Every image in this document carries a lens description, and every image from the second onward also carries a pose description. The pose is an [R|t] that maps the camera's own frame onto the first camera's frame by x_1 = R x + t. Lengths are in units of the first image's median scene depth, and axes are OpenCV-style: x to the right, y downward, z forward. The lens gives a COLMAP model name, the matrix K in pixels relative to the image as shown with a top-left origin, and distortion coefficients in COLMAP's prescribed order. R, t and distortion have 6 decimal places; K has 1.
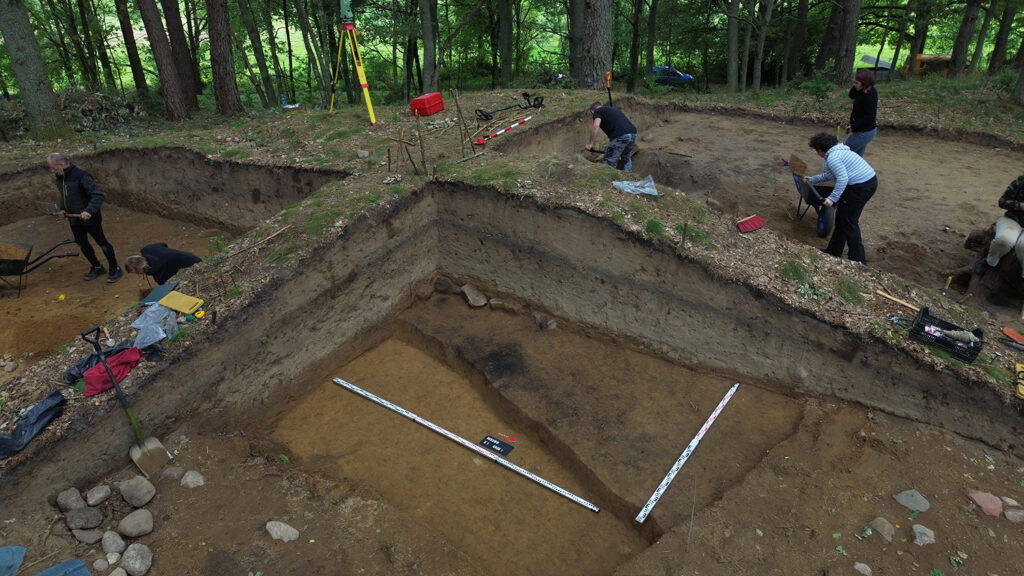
lens RADIAL K [[715.0, 0, 512.0], [0, 715.0, 288.0], [0, 0, 1]] dist [0.097383, -0.112156]
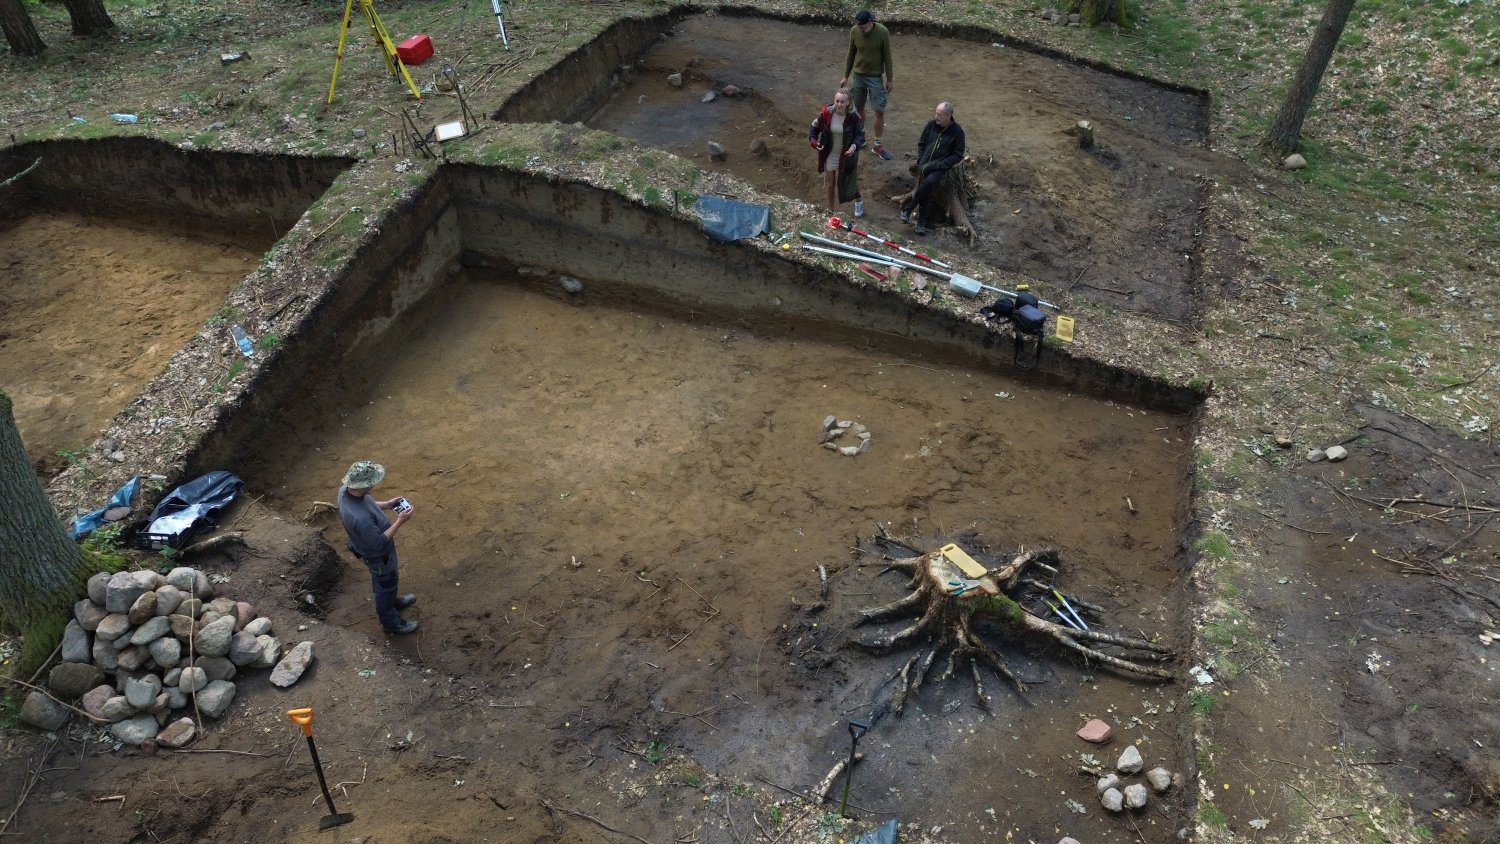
lens RADIAL K [[1064.5, 0, 750.0], [0, 1064.5, 422.0], [0, 0, 1]] dist [0.094796, -0.101289]
pose [[0.970379, -0.156824, 0.183769, -0.026650], [0.112617, 0.966603, 0.230211, -0.106239], [-0.213734, -0.202696, 0.955632, -0.761251]]
